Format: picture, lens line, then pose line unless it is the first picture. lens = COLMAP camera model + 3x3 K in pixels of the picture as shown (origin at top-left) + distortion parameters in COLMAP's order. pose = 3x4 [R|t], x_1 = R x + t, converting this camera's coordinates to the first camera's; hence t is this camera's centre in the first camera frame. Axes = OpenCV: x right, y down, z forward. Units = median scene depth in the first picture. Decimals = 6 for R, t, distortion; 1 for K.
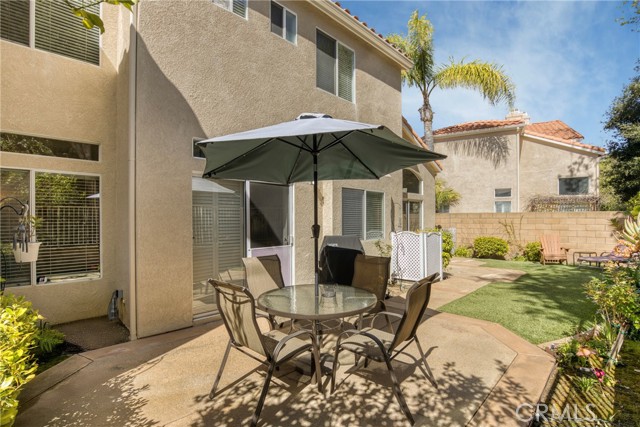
lens RADIAL K [[308.9, 0, 319.5], [0, 308.9, 217.3], [0, 0, 1]] dist [-0.004389, -0.000862]
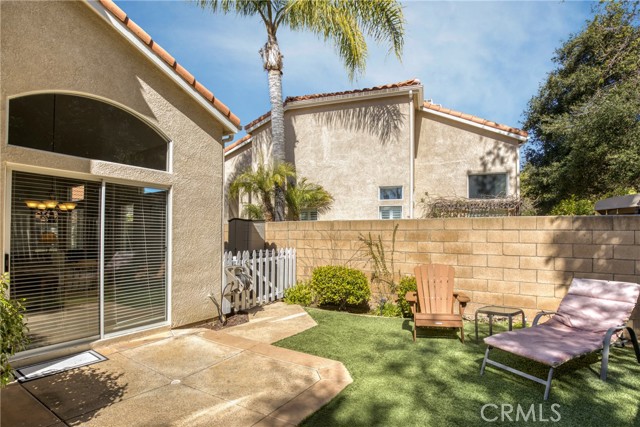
lens RADIAL K [[308.9, 0, 331.4], [0, 308.9, 225.4], [0, 0, 1]] dist [-0.004389, -0.000862]
pose [[0.979612, 0.011989, 0.200539, 0.345062], [-0.006801, 0.999625, -0.026536, 0.006908], [-0.200781, 0.024631, 0.979326, 0.395036]]
